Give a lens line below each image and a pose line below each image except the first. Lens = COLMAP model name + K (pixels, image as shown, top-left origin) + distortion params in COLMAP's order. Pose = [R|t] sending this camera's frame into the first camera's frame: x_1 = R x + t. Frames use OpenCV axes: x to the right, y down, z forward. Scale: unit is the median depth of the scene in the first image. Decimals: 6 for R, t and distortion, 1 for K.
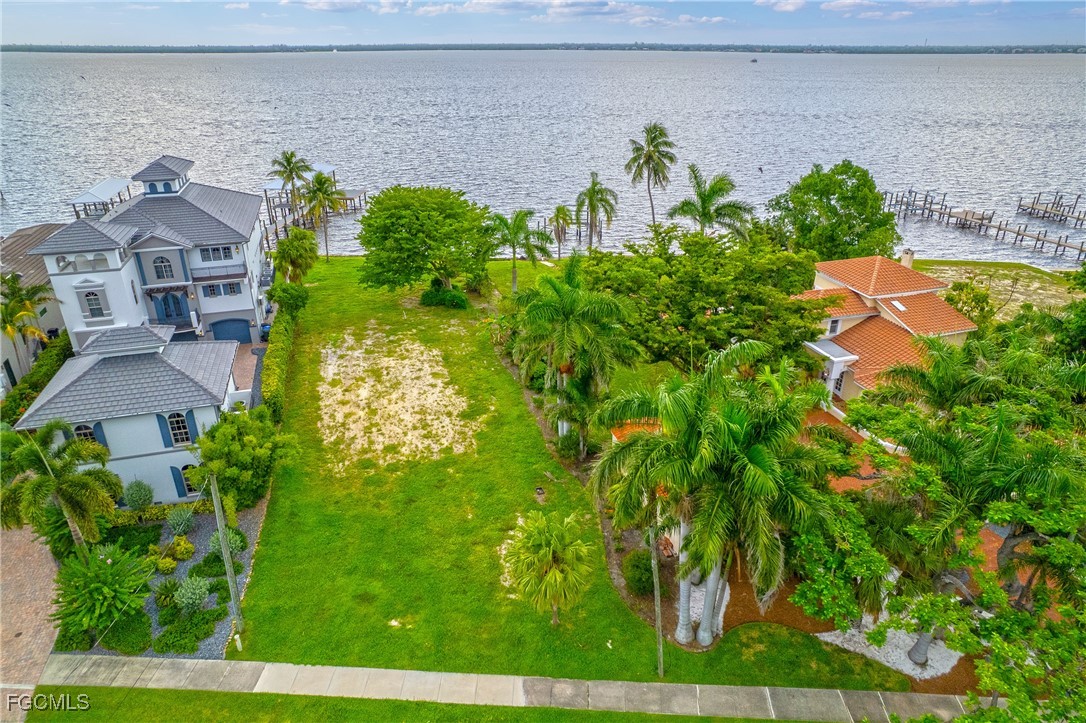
lens RADIAL K [[686.1, 0, 556.1], [0, 686.1, 341.4], [0, 0, 1]] dist [-0.076859, 0.062949]
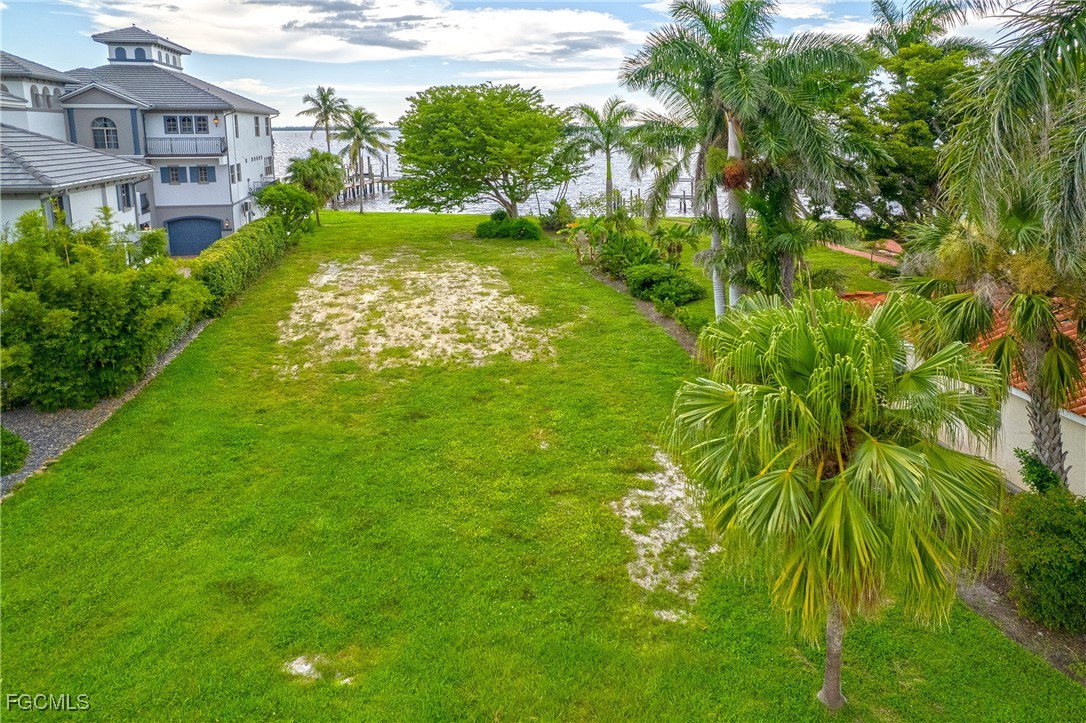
lens RADIAL K [[686.1, 0, 556.1], [0, 686.1, 341.4], [0, 0, 1]] dist [-0.076859, 0.062949]
pose [[0.995385, 0.026916, -0.092115, -0.068329], [-0.039517, 0.989665, -0.137846, 0.214289], [0.087453, 0.140850, 0.986161, 0.478849]]
